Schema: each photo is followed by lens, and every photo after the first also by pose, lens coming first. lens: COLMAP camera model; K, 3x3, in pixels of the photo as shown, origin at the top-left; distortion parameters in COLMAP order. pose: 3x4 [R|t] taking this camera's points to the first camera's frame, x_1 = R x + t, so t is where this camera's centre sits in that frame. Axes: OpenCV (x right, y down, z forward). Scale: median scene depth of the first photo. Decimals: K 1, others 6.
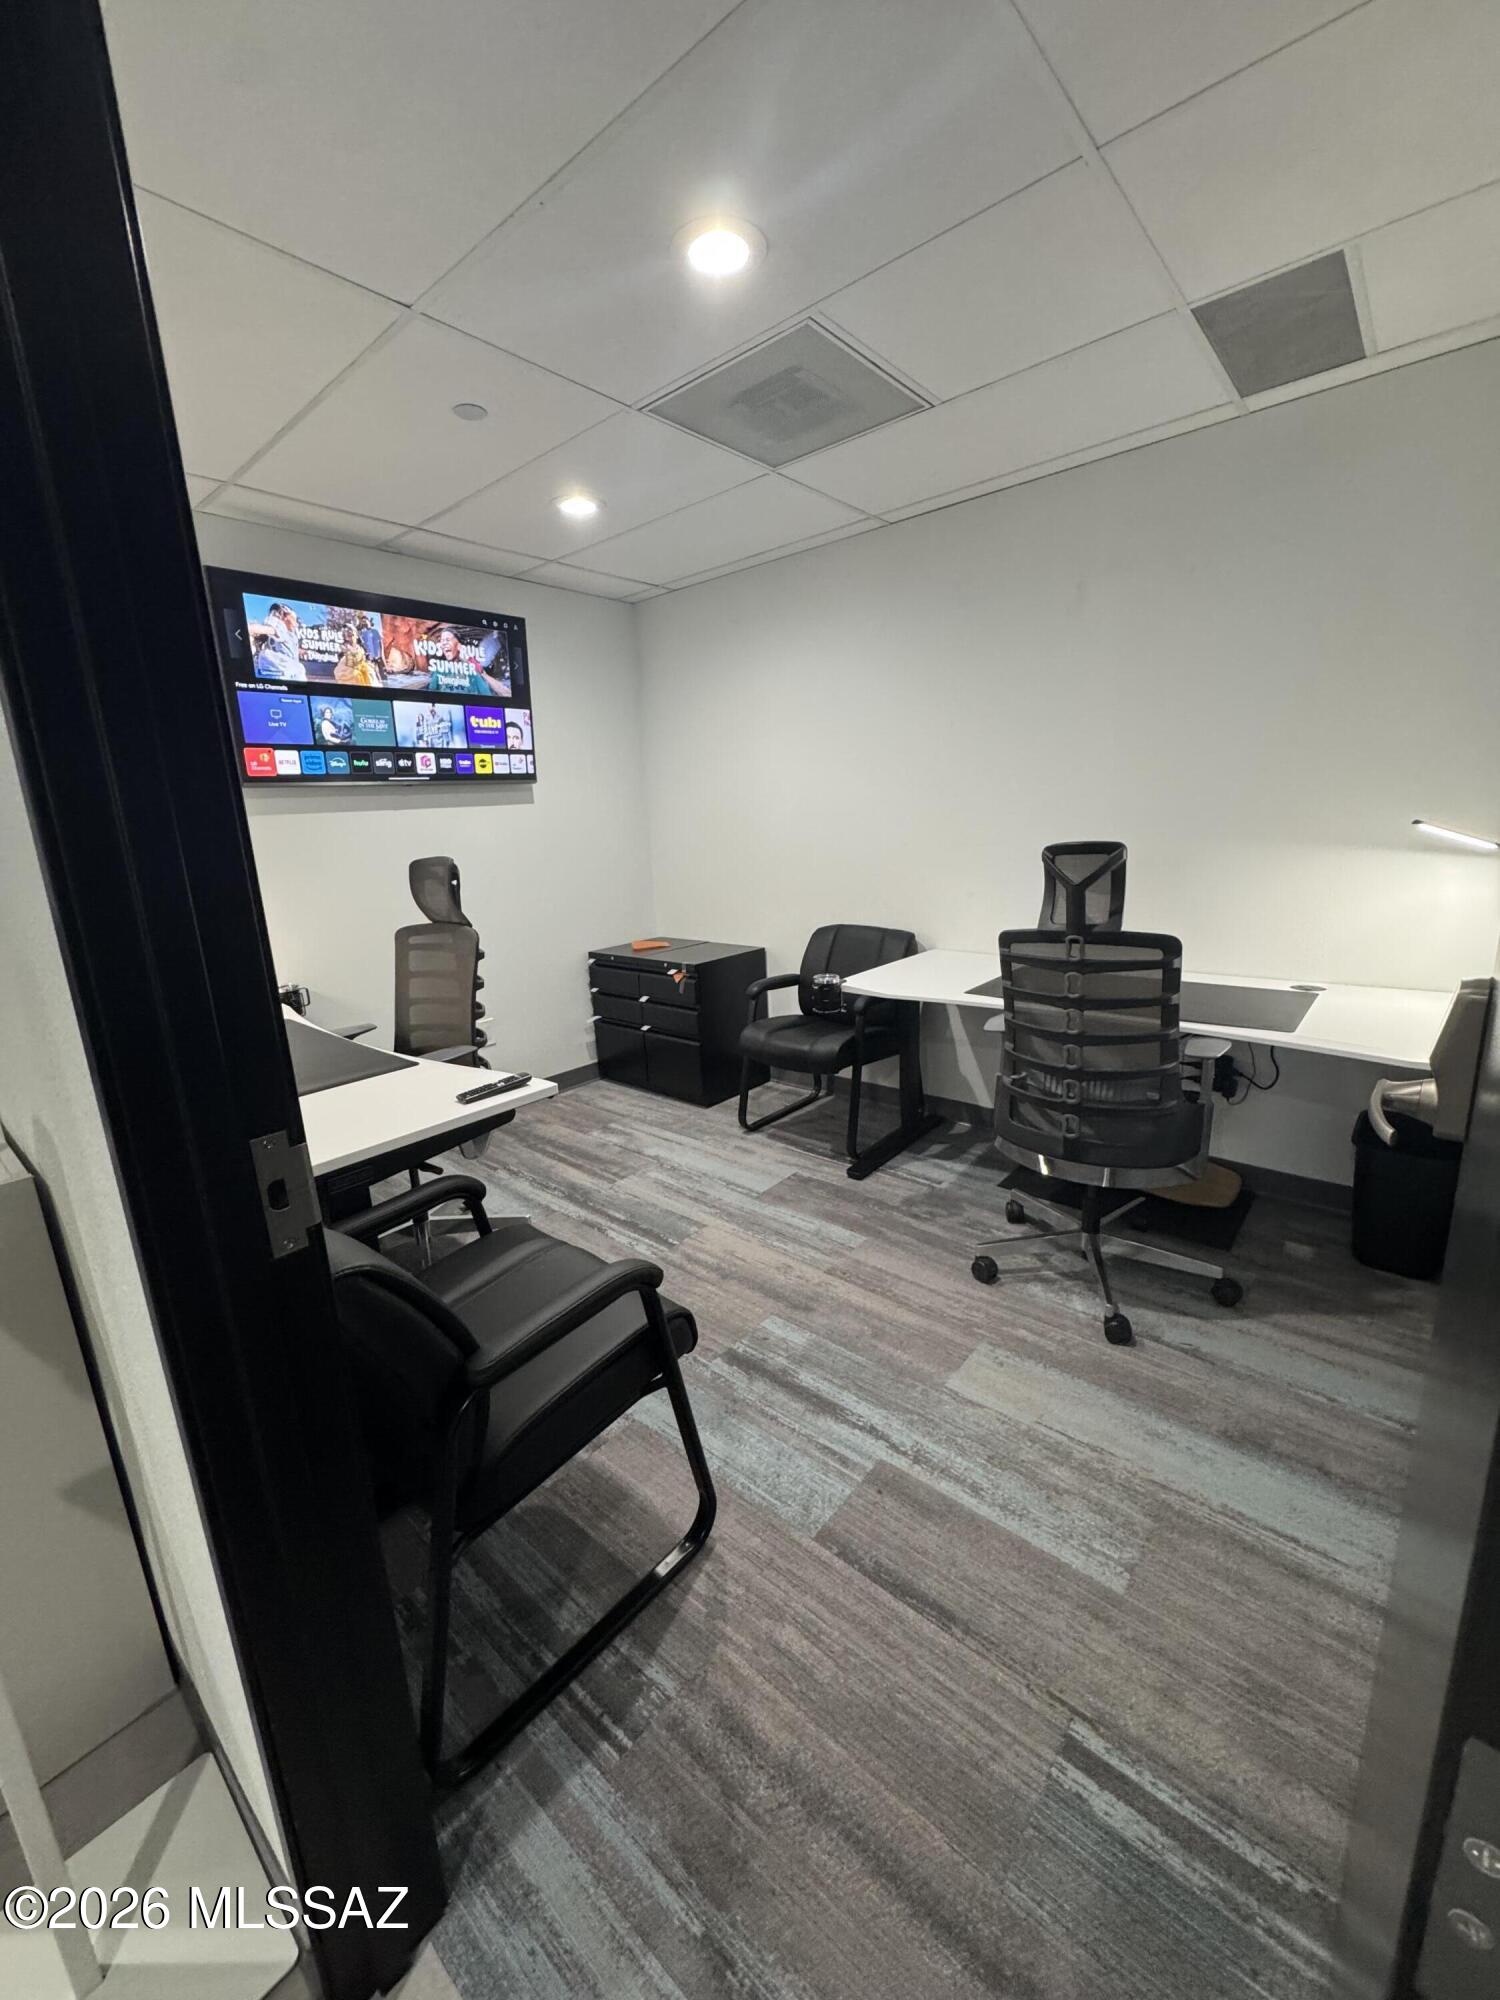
lens RADIAL K [[798.8, 0, 759.3], [0, 798.8, 1002.0], [0, 0, 1]] dist [0.002653, -0.002074]
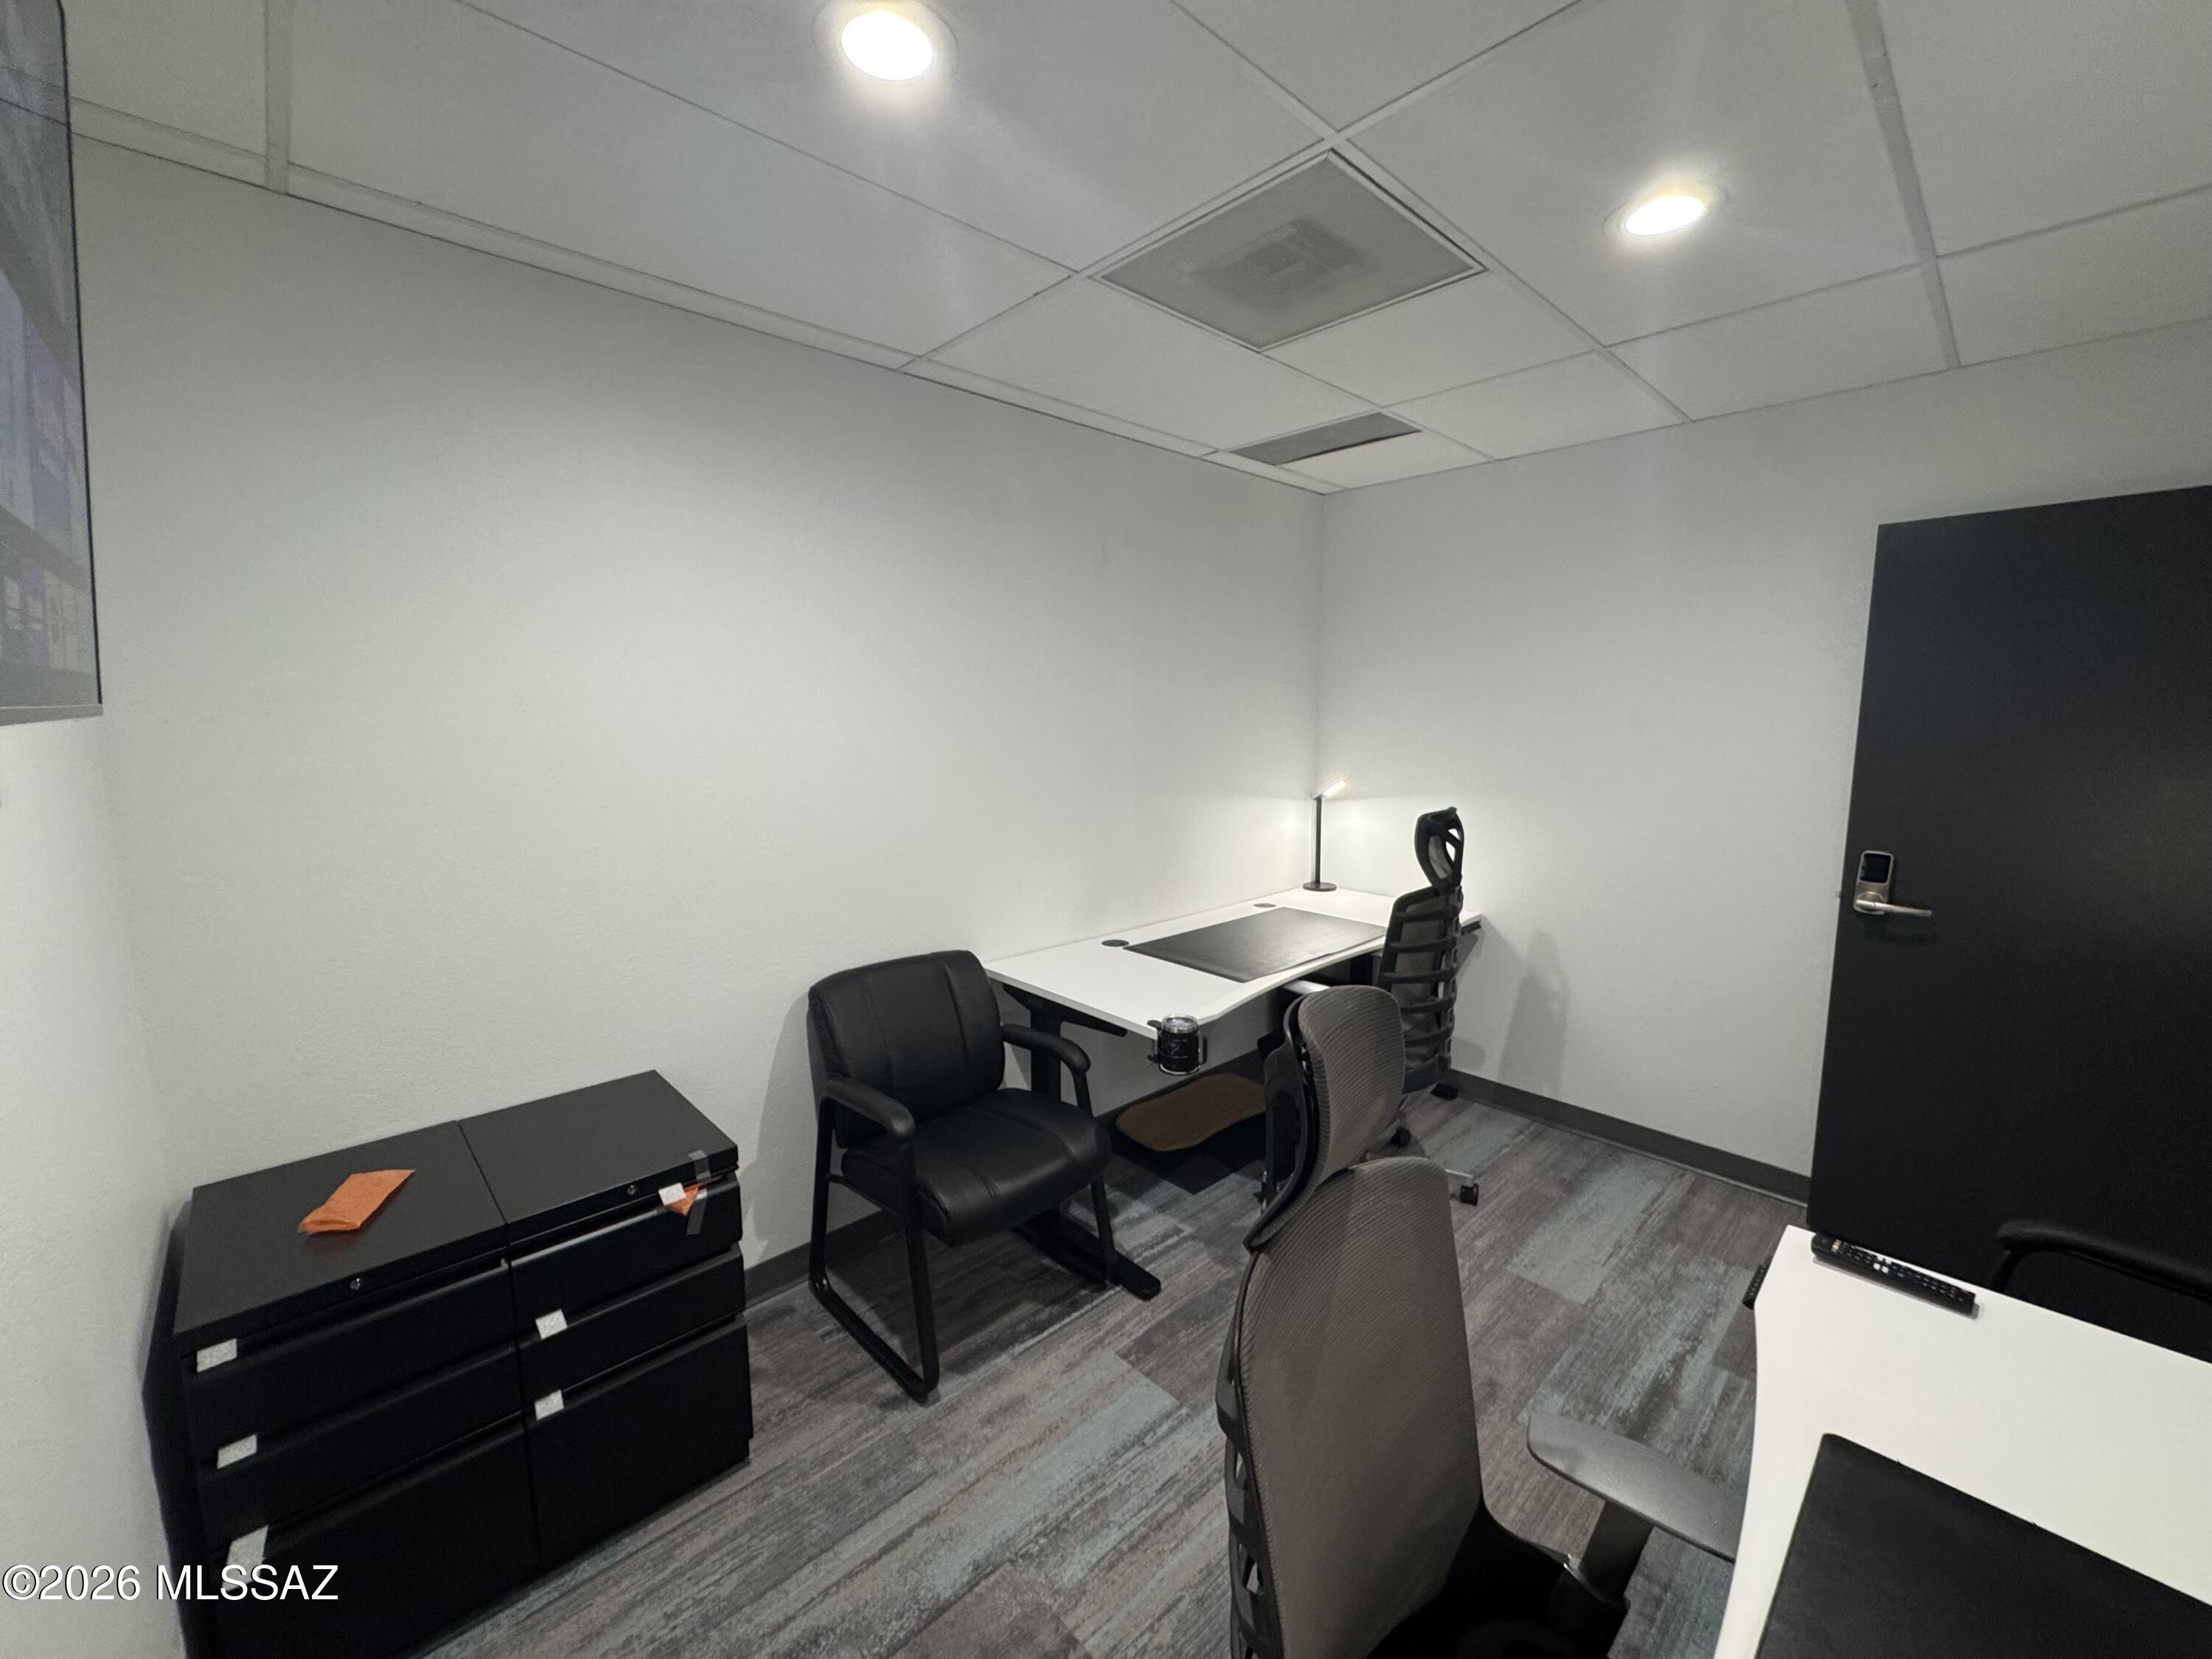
lens RADIAL K [[883.5, 0, 1097.0], [0, 883.5, 825.2], [0, 0, 1]] dist [0.002653, -0.002074]
pose [[0.111610, -0.086633, 0.989969, -0.575235], [0.228863, 0.971655, 0.059228, -0.221012], [-0.967039, 0.219957, 0.128274, 0.792852]]
